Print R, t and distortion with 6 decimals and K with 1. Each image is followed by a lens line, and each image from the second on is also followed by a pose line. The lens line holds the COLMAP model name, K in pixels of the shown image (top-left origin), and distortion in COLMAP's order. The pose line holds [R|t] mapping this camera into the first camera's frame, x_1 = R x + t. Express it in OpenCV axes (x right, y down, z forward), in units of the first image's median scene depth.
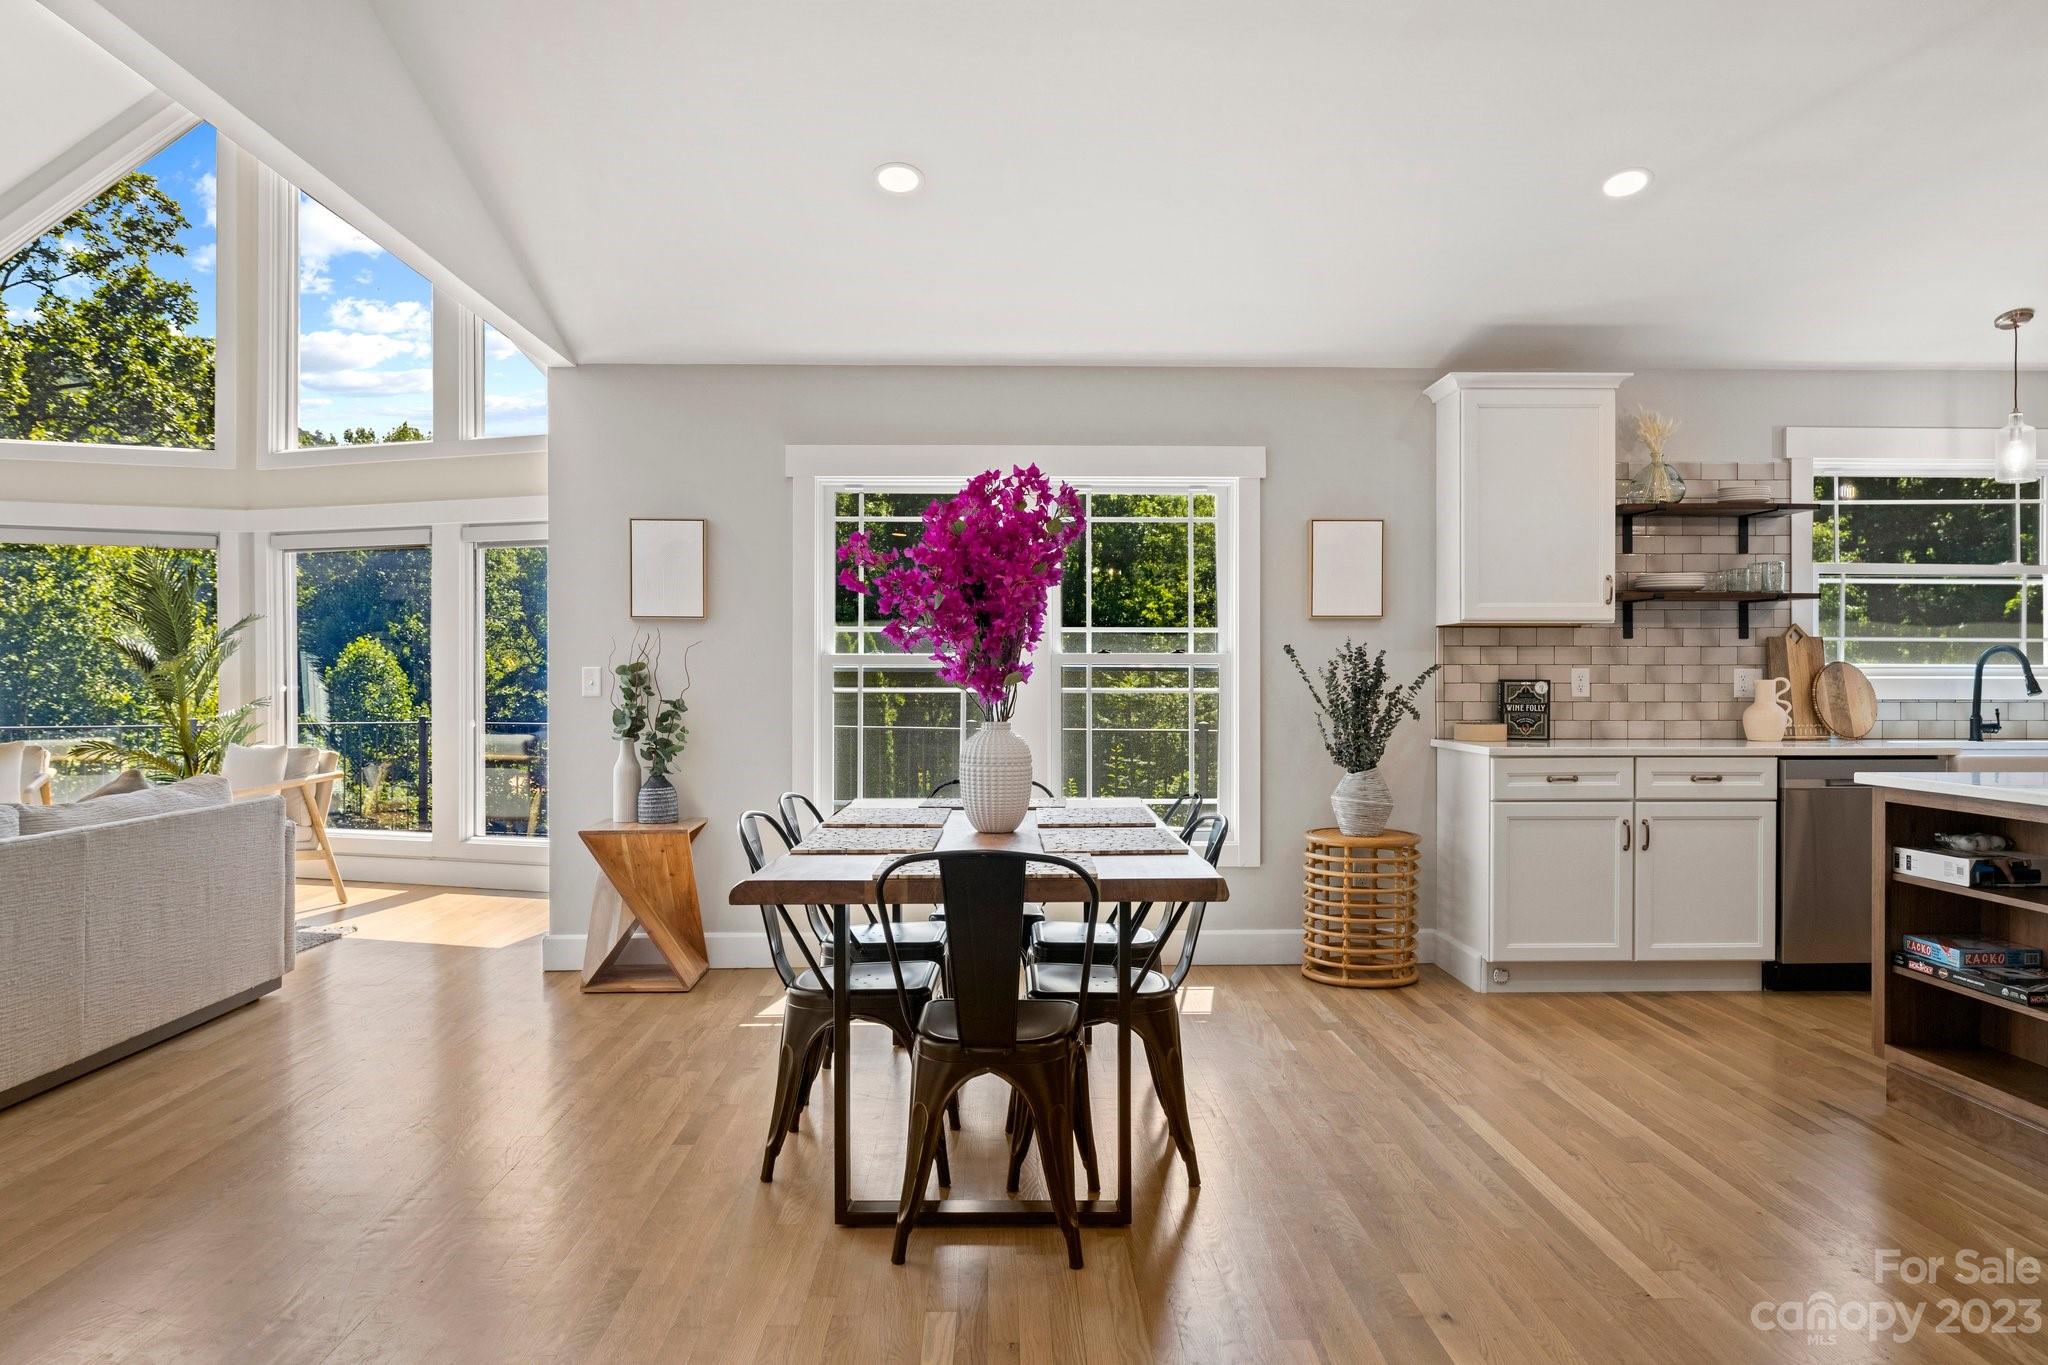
lens RADIAL K [[1384.1, 0, 1021.1], [0, 1384.1, 687.5], [0, 0, 1]] dist [-0.002701, -0.005627]
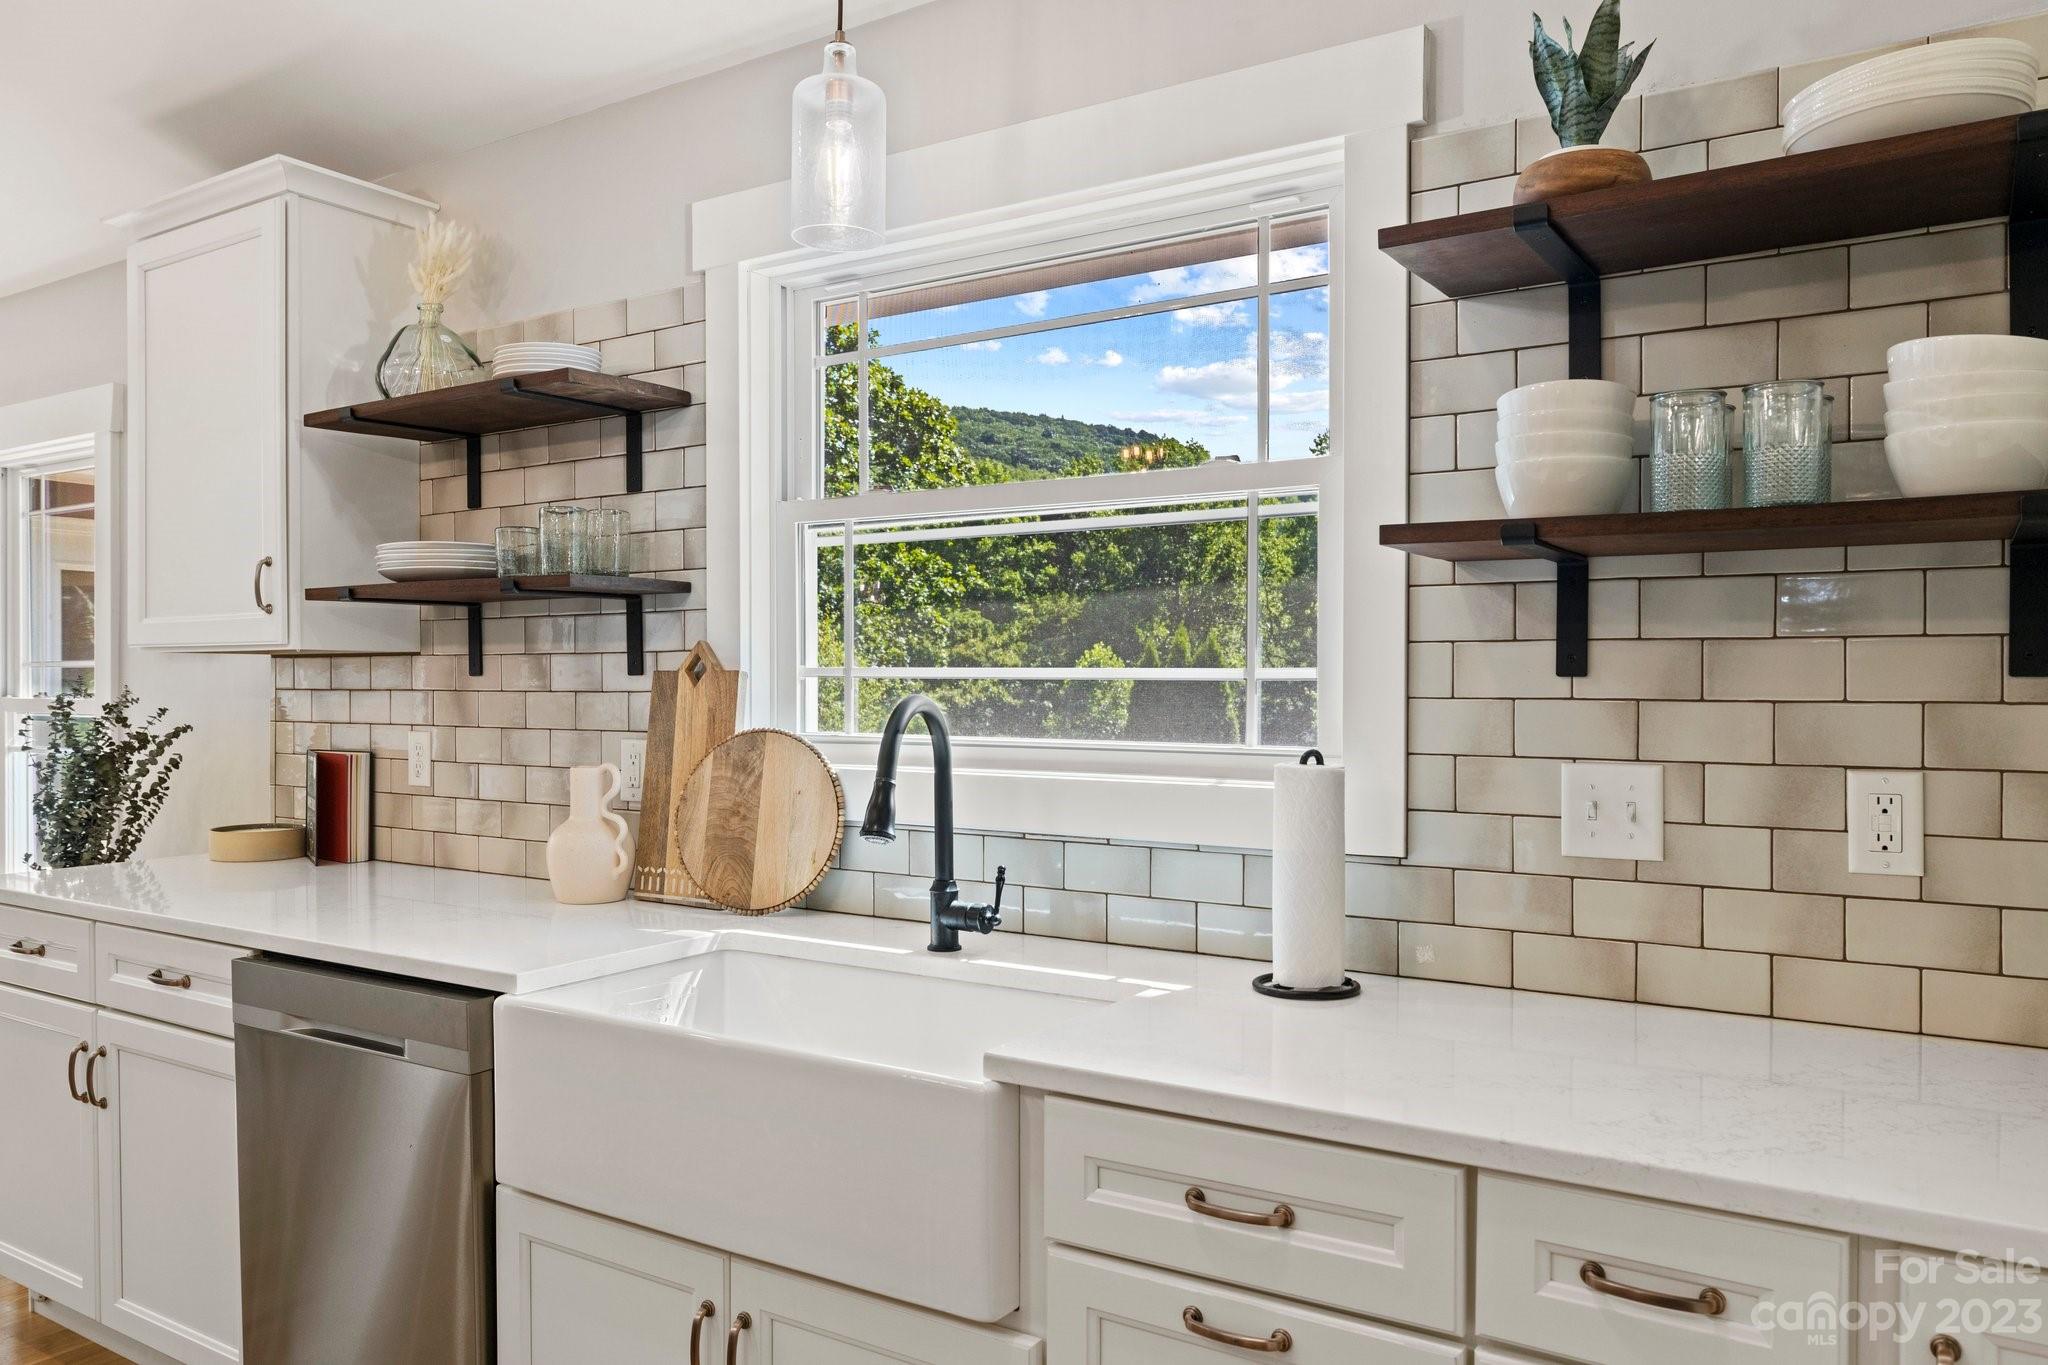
lens RADIAL K [[1472.1, 0, 1023.3], [0, 1472.1, 682.1], [0, 0, 1]] dist [-0.007114, -0.000634]
pose [[0.820493, 0.000228, -0.571657, 0.956296], [-0.005346, 0.999959, -0.007274, -0.031360], [0.571632, 0.009024, 0.820461, 0.699929]]
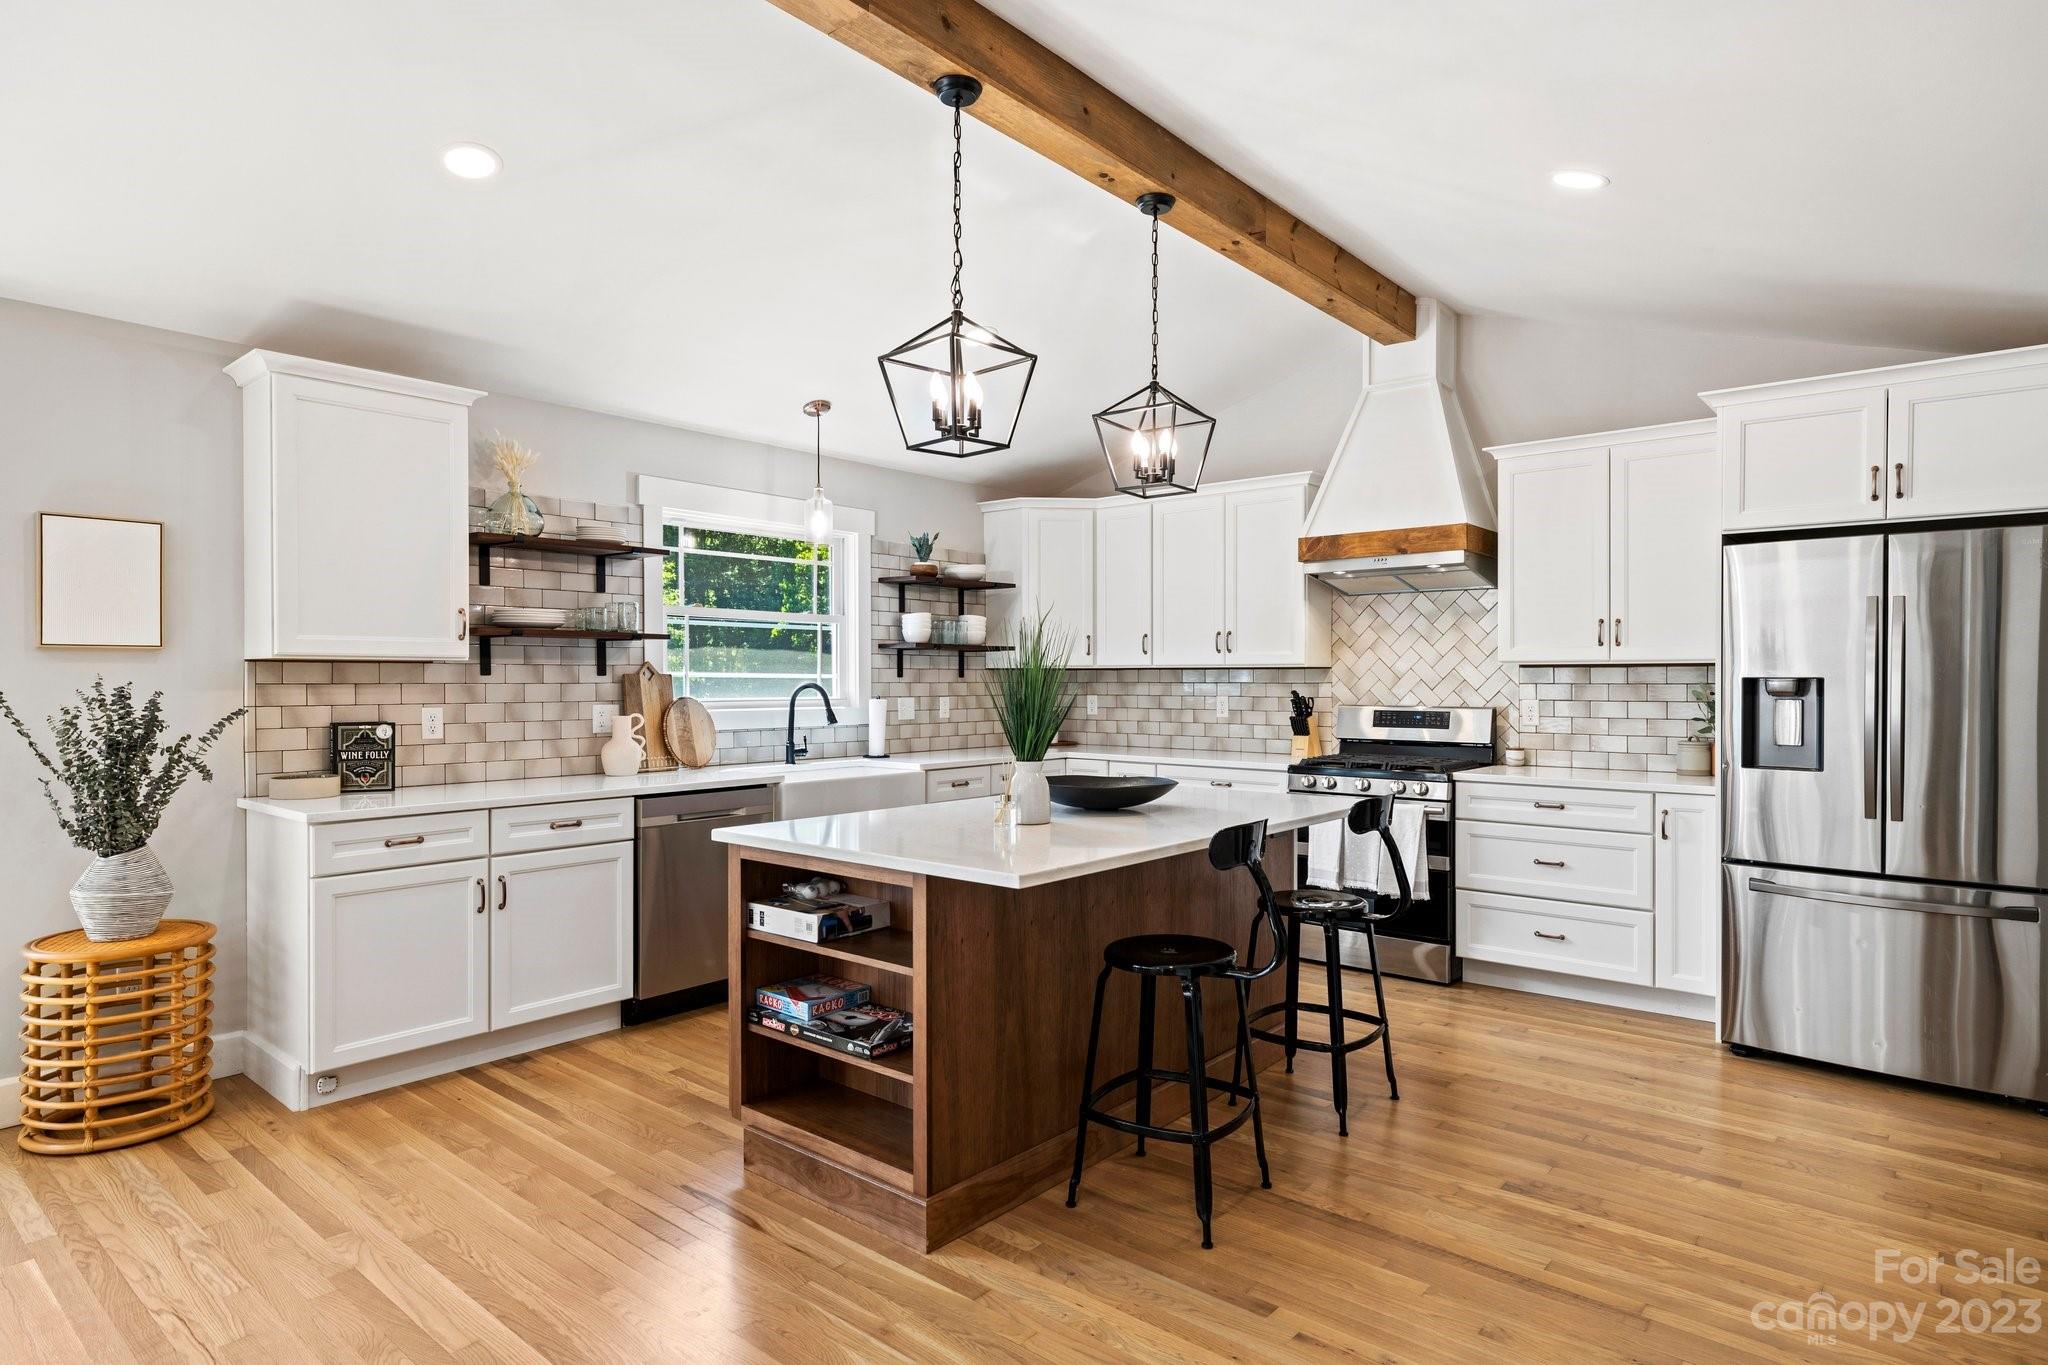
lens RADIAL K [[1116.6, 0, 1020.7], [0, 1116.6, 685.5], [0, 0, 1]] dist [0.002527, 0.001649]
pose [[0.666251, -0.004704, 0.745712, 0.117726], [0.005251, 0.999985, 0.001617, -0.028893], [-0.745709, 0.002838, 0.666266, 0.227425]]
